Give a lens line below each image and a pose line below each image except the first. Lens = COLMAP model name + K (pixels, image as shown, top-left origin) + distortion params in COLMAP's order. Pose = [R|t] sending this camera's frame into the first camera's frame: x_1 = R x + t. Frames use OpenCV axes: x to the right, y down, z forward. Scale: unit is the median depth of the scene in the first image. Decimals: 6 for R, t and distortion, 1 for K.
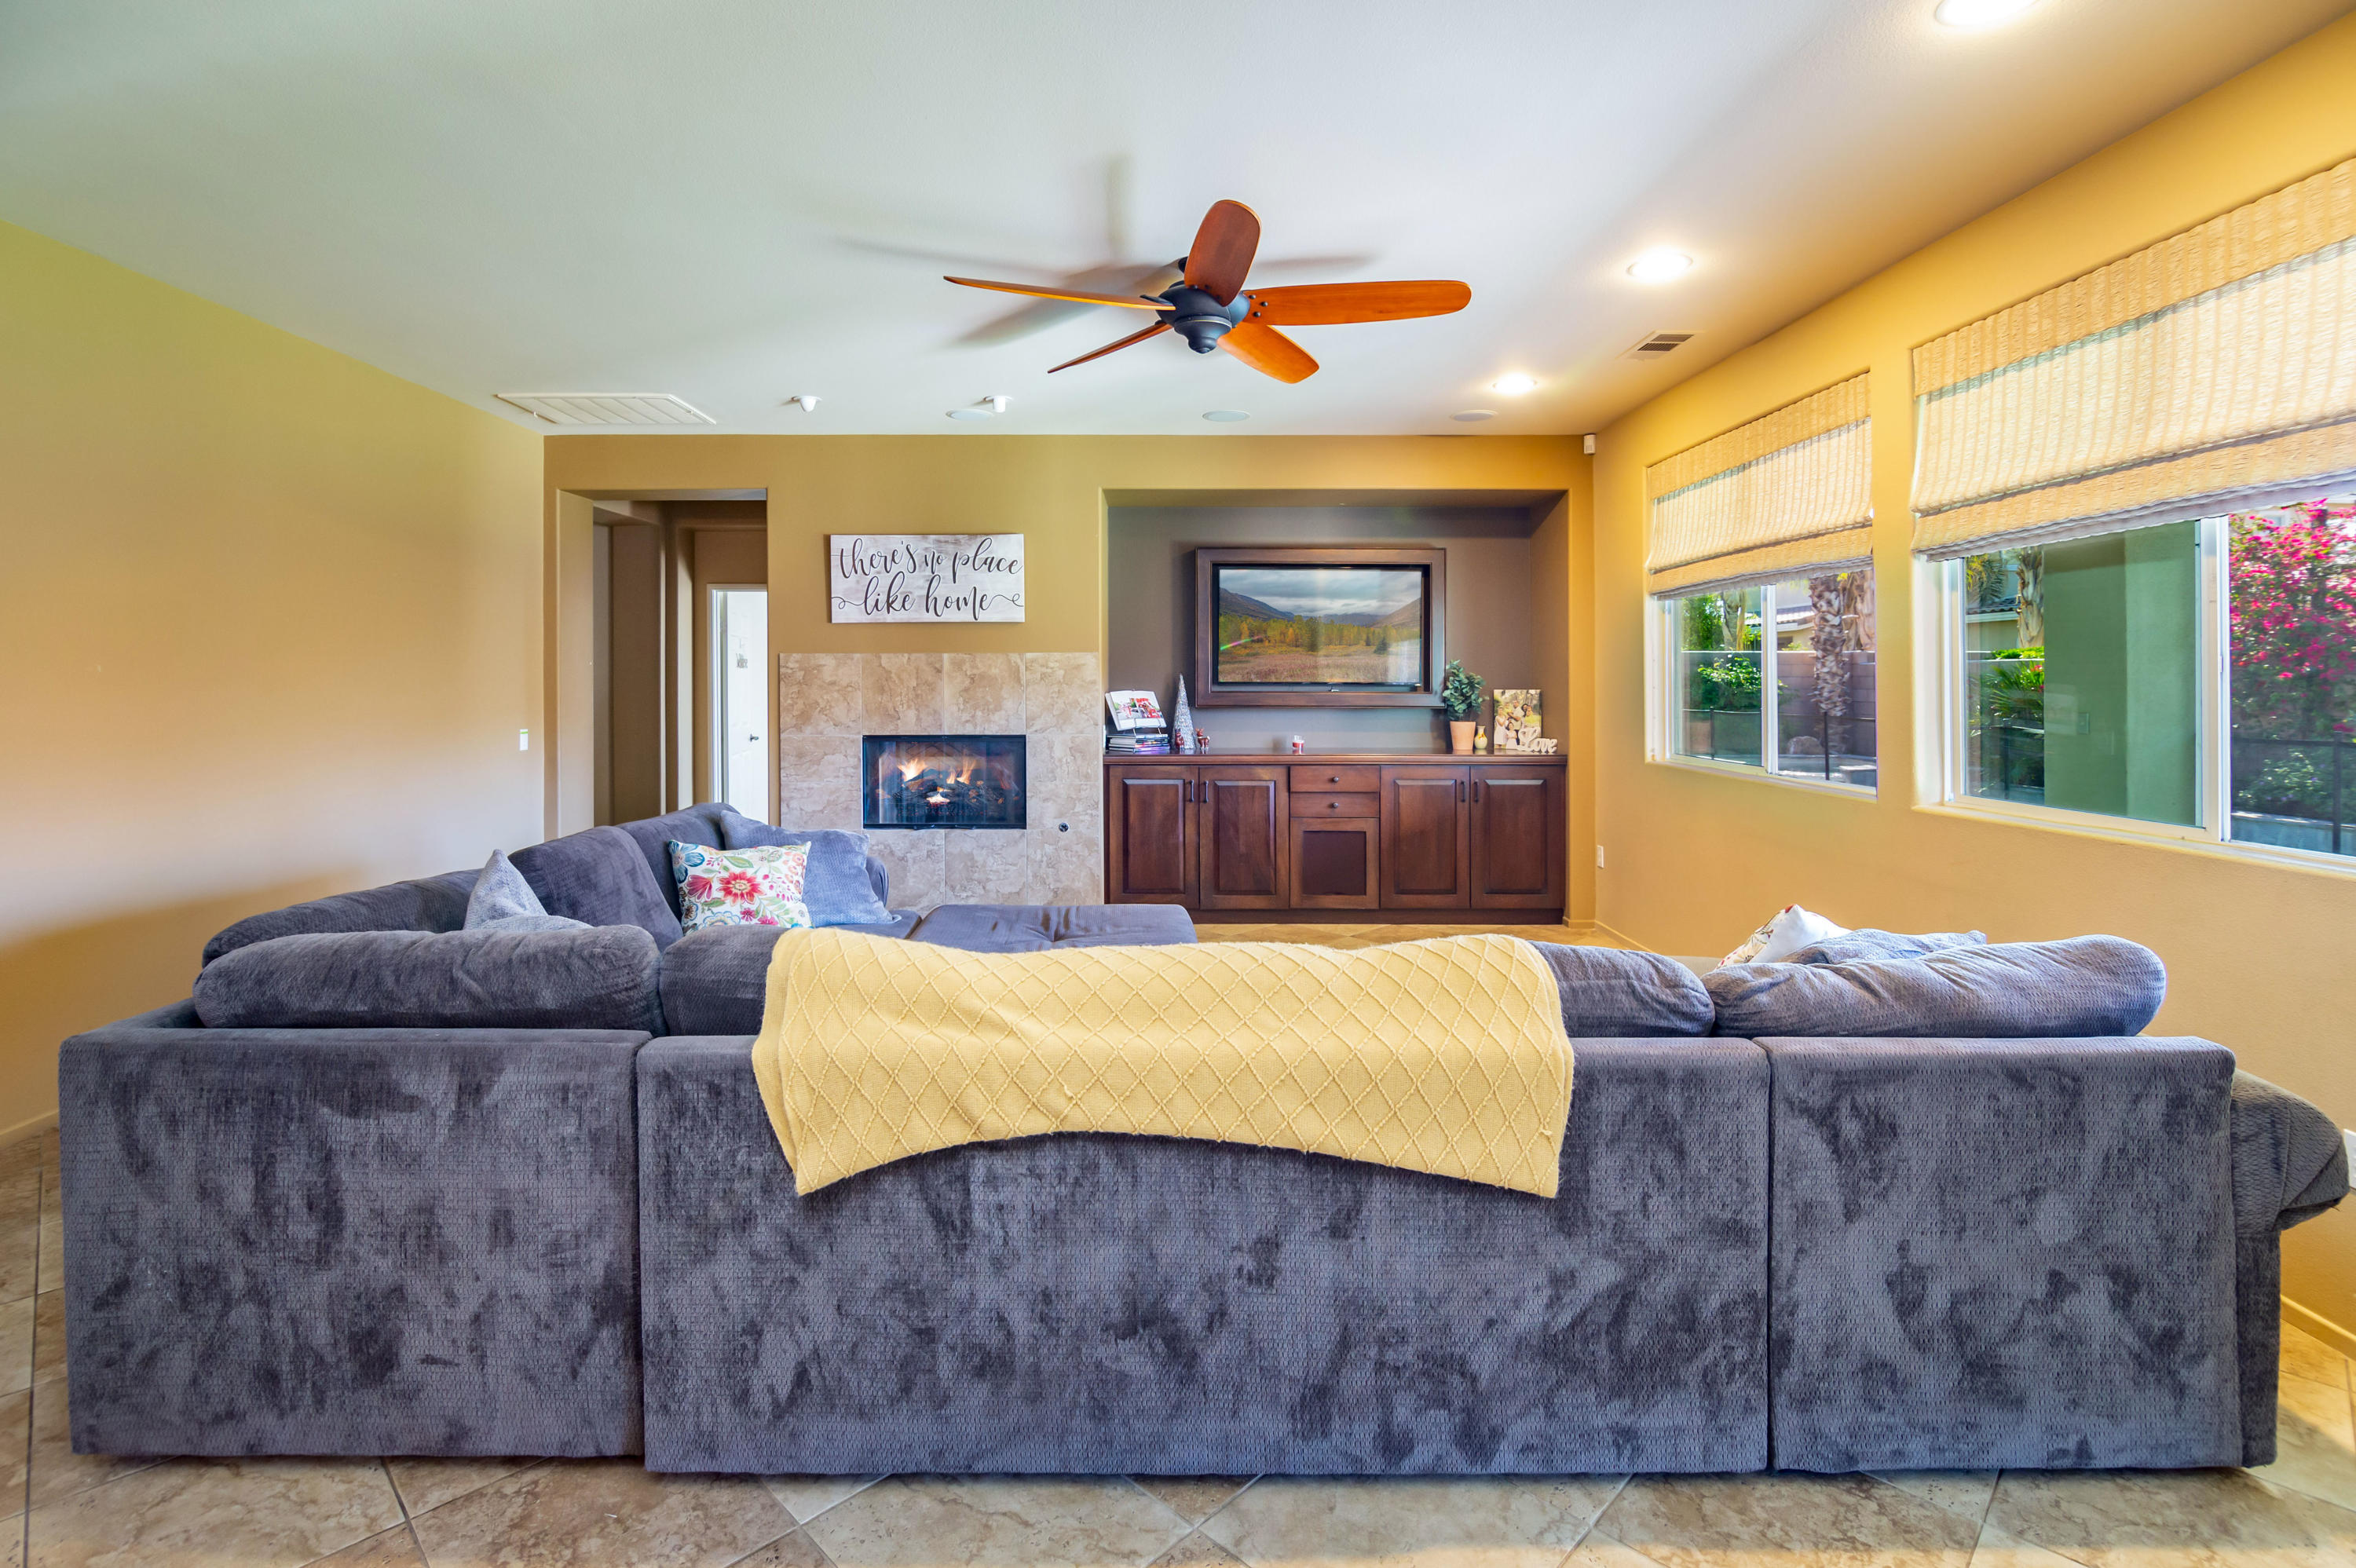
lens RADIAL K [[1114.3, 0, 1152.3], [0, 1114.3, 689.5], [0, 0, 1]] dist [0.000371, -0.008826]
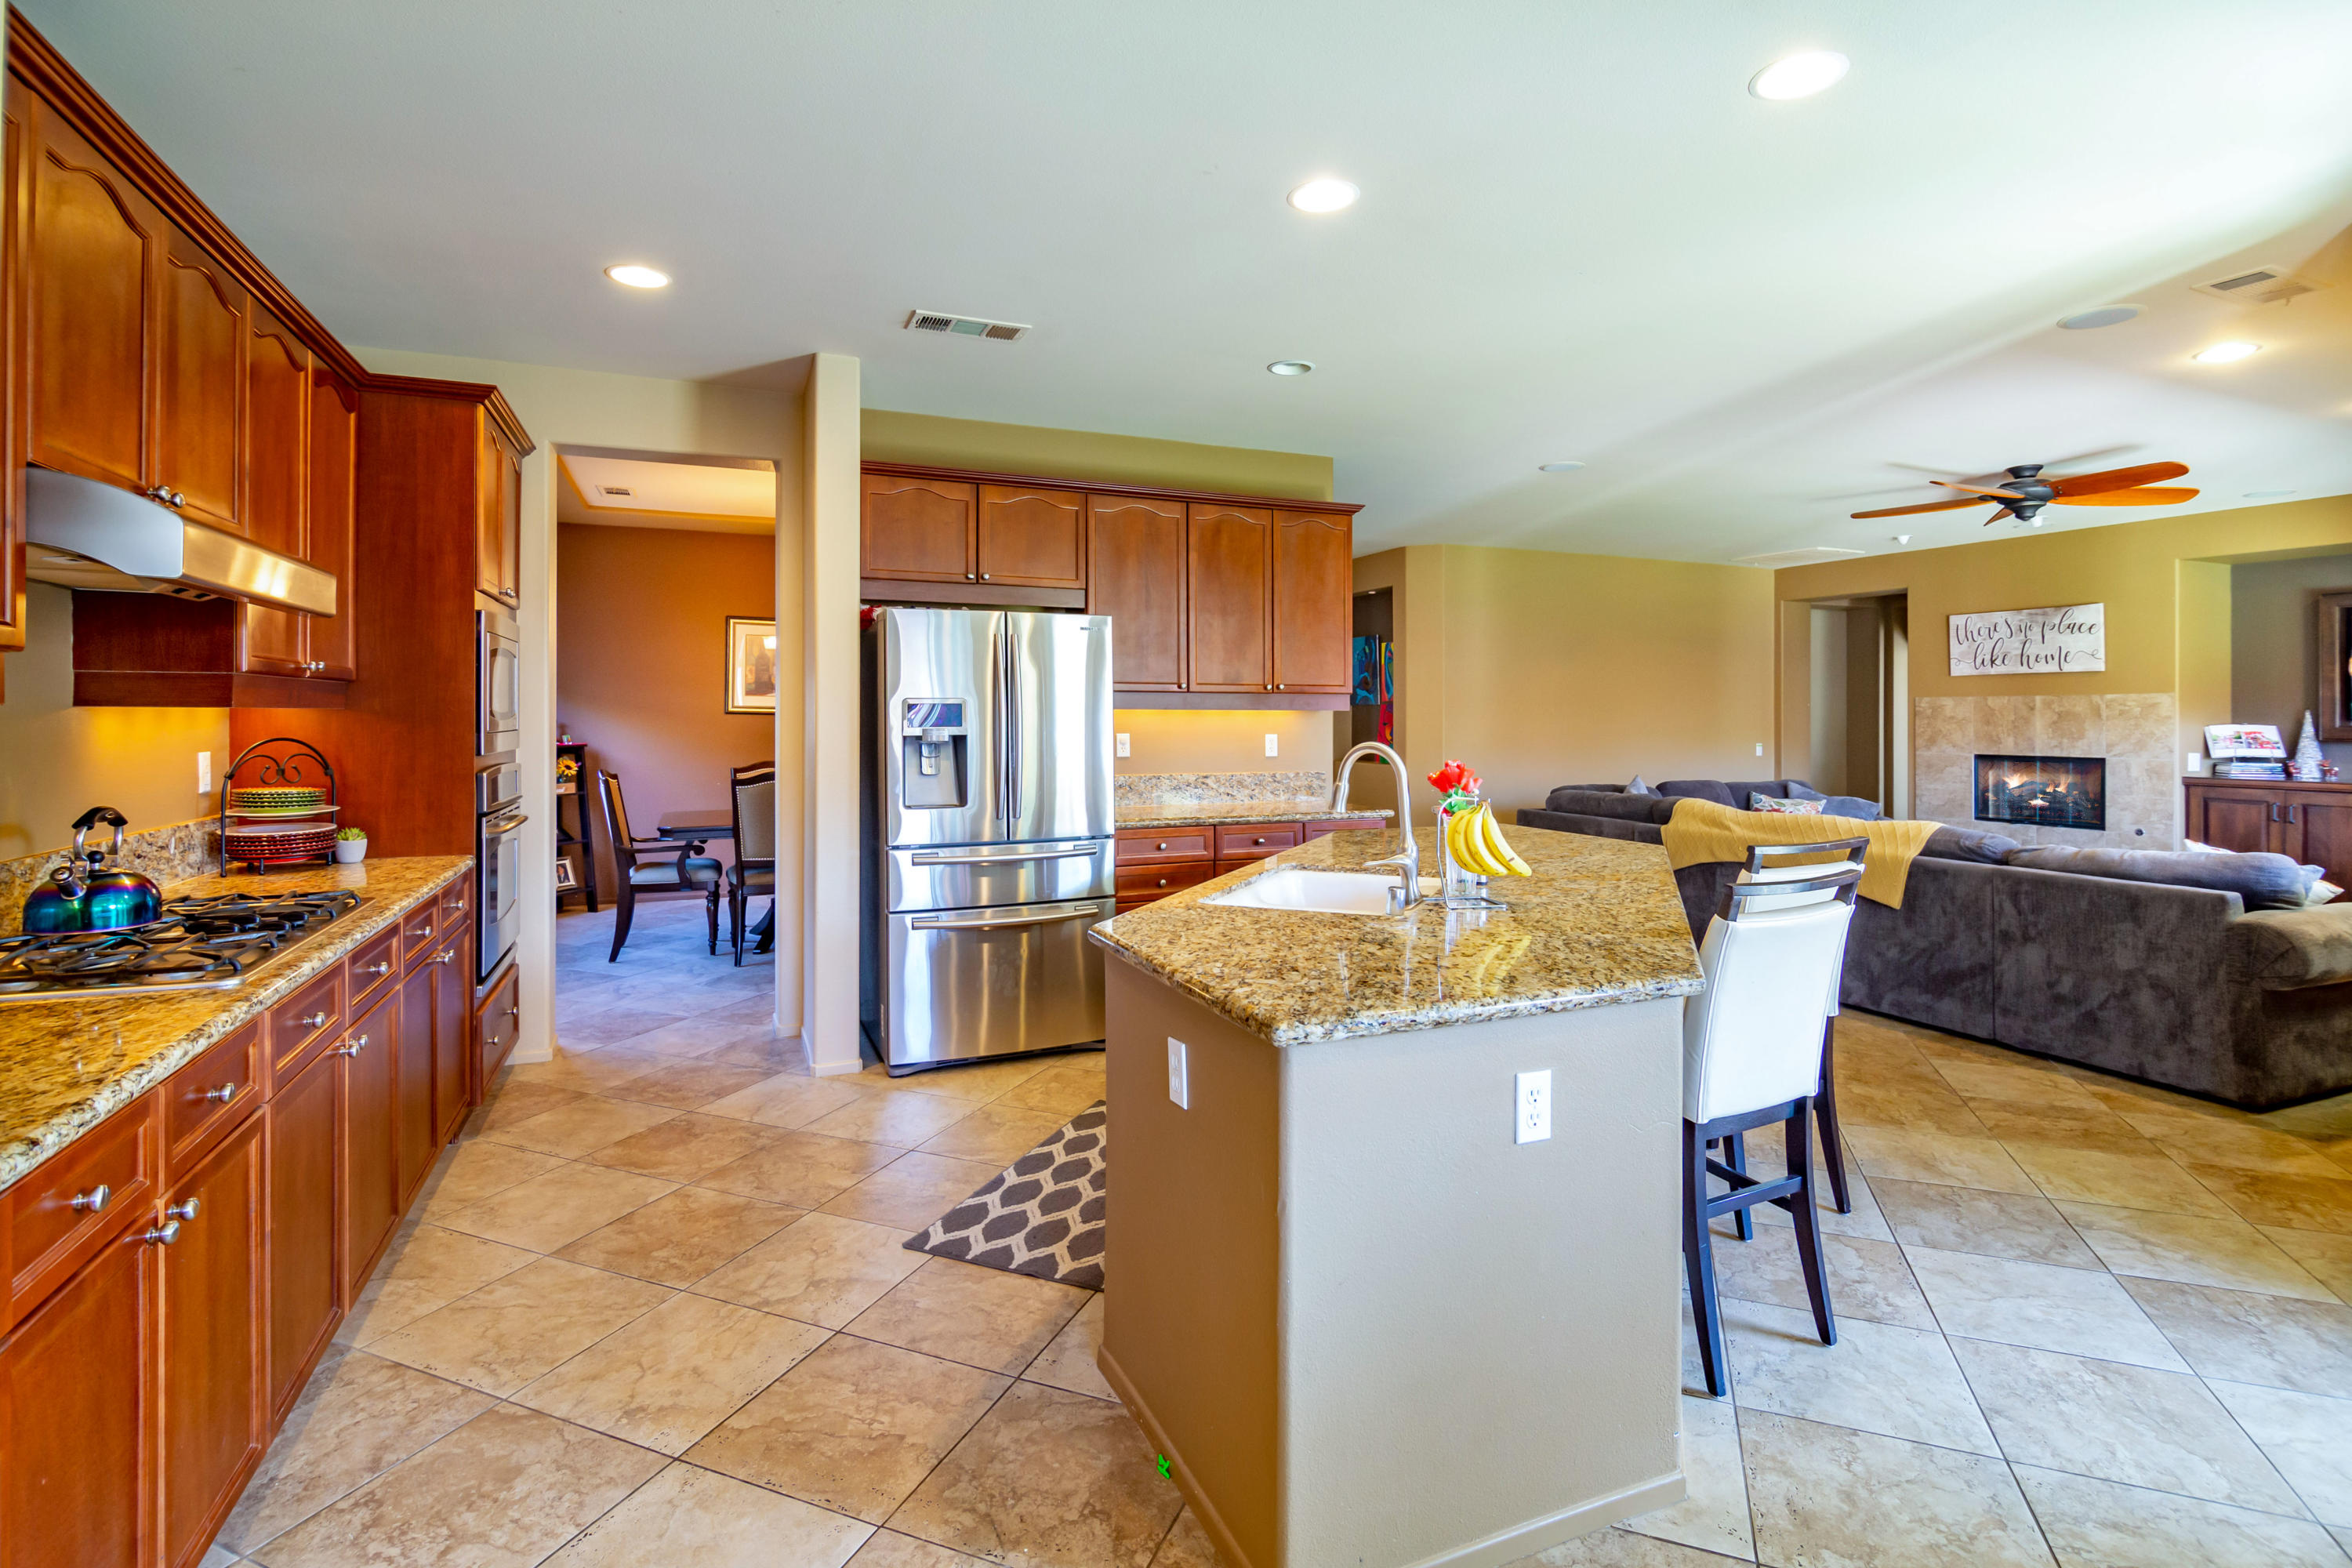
lens RADIAL K [[1097.3, 0, 1181.4], [0, 1097.3, 721.1], [0, 0, 1]] dist [-0.009234, -0.000118]
pose [[0.396568, 0.005988, -0.917986, 0.622294], [-0.007550, 0.999966, 0.003261, 0.001999], [0.917974, 0.005638, 0.396600, -0.487113]]
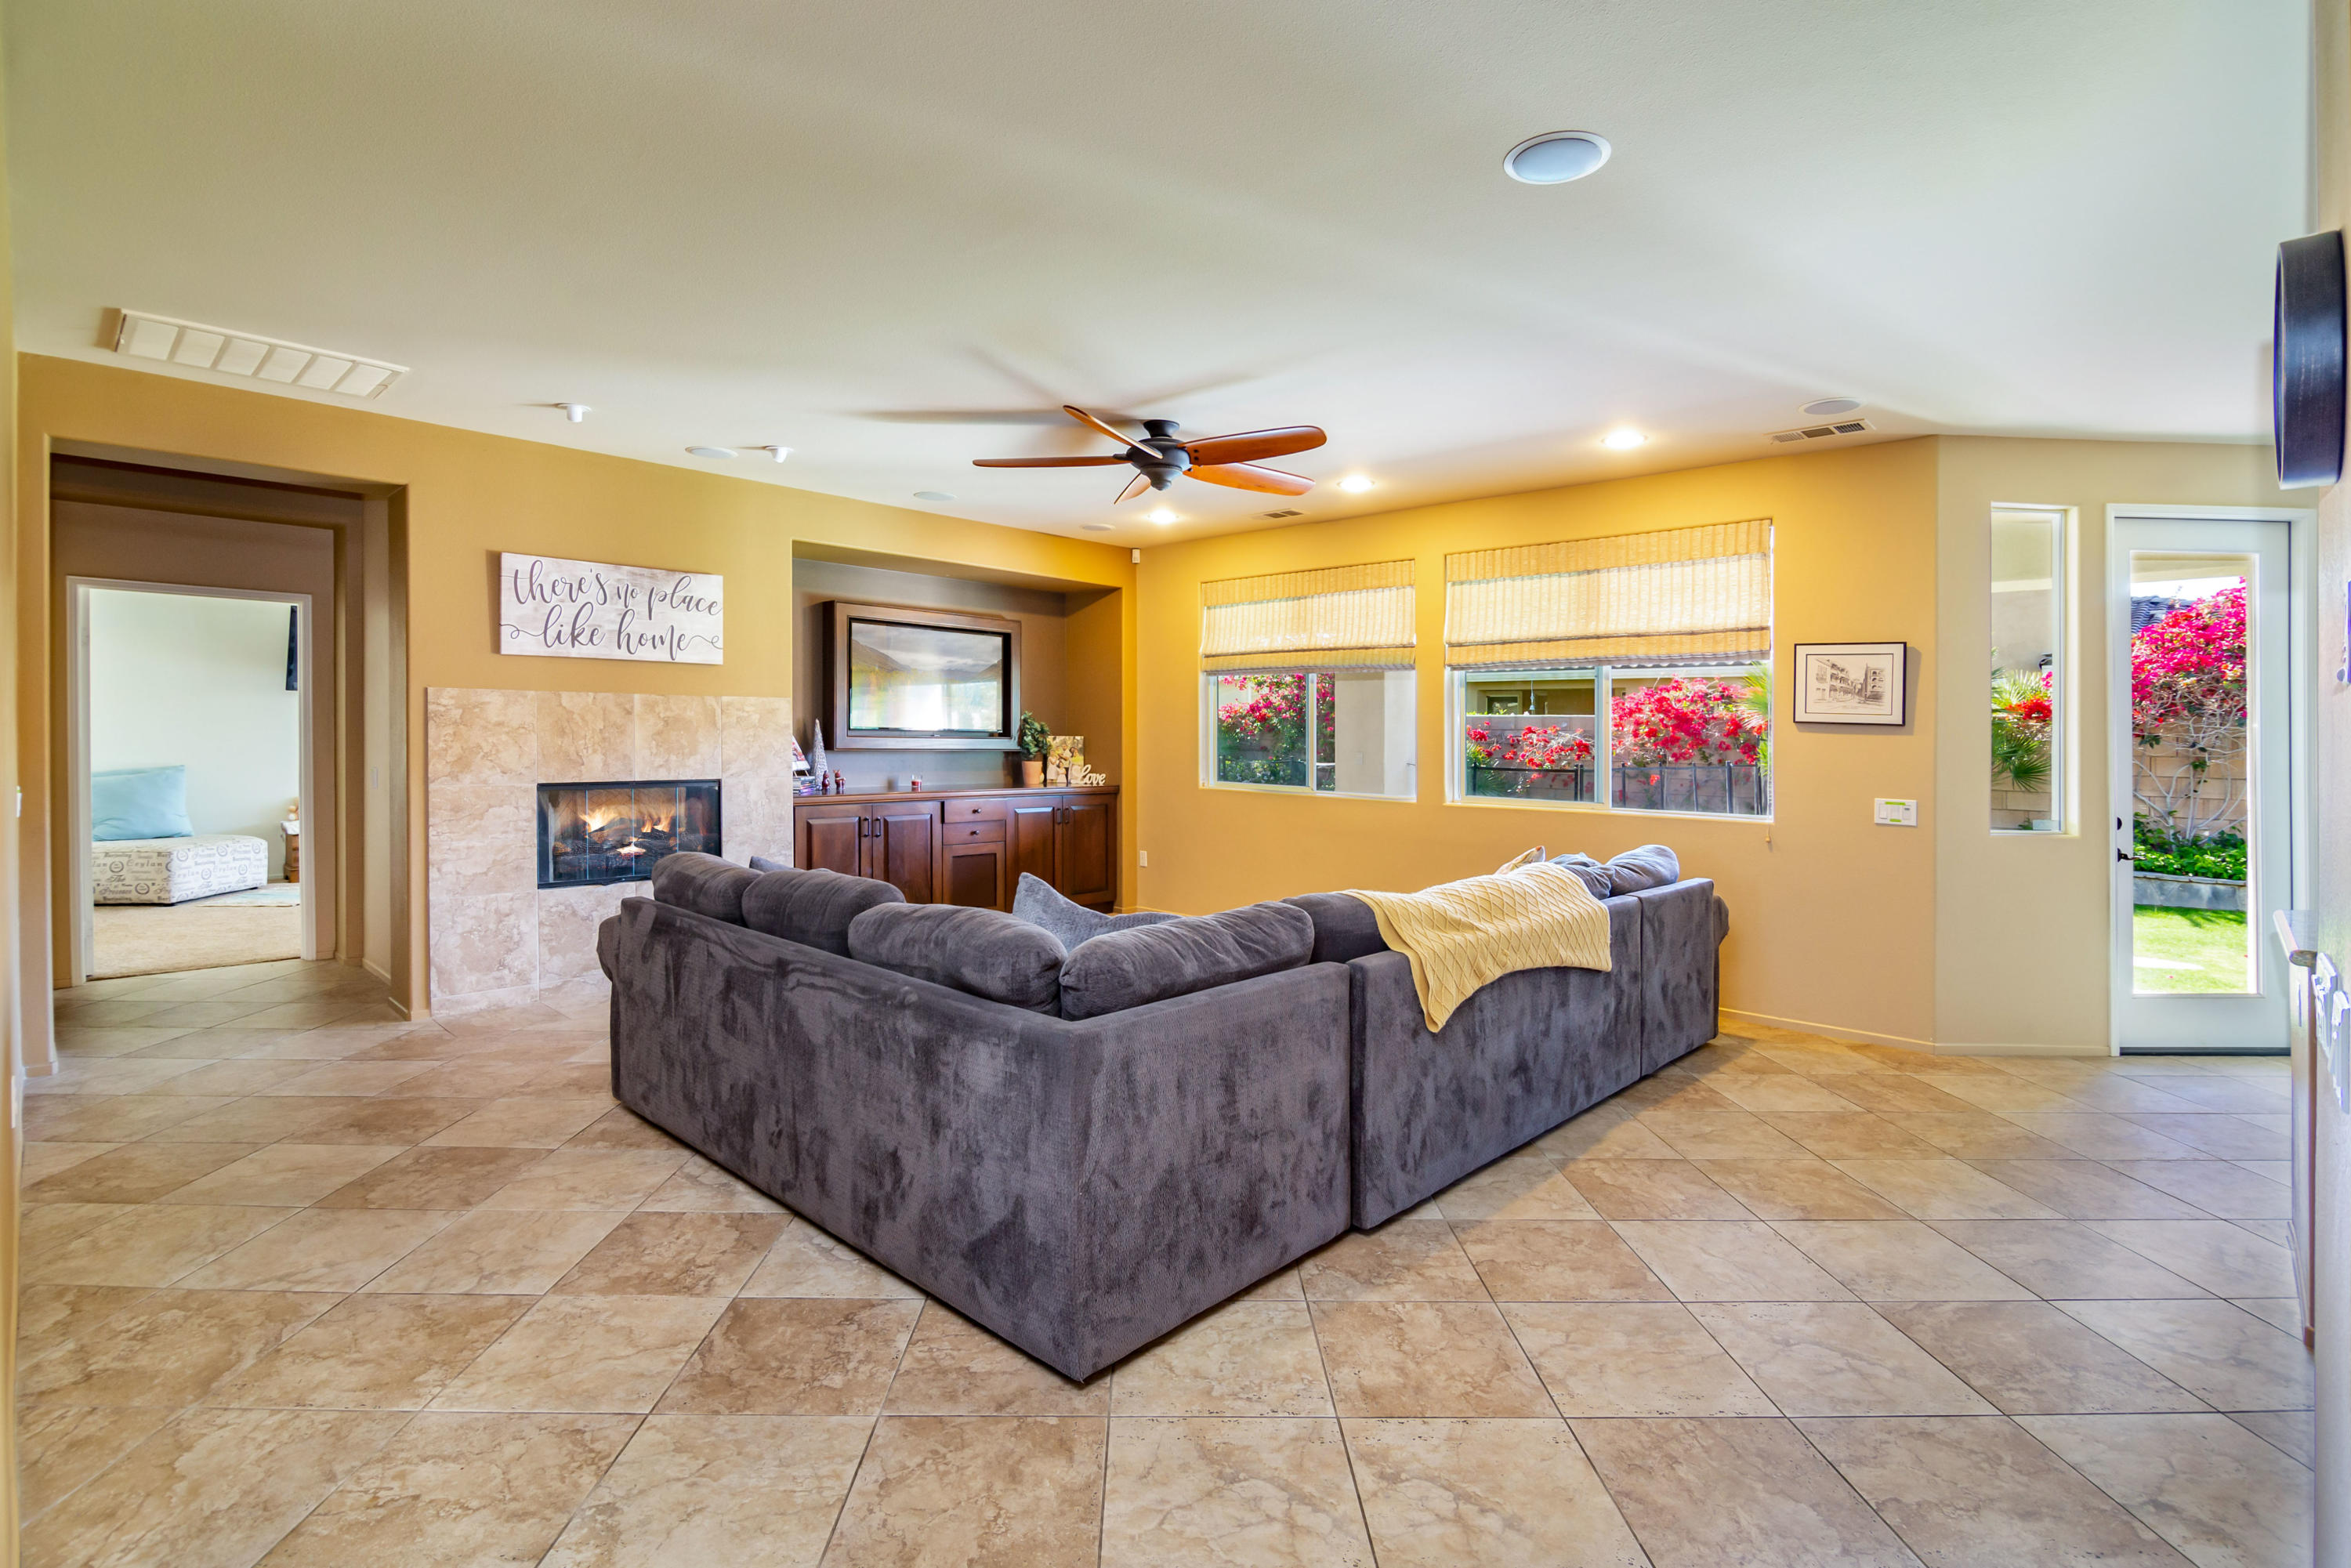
lens RADIAL K [[1105.4, 0, 1172.4], [0, 1105.4, 732.2], [0, 0, 1]] dist [0.000643, -0.006401]
pose [[0.691959, 0.009118, 0.721879, -0.544817], [-0.009369, 0.999949, -0.003649, -0.000963], [-0.721876, -0.004238, 0.692010, 0.031738]]
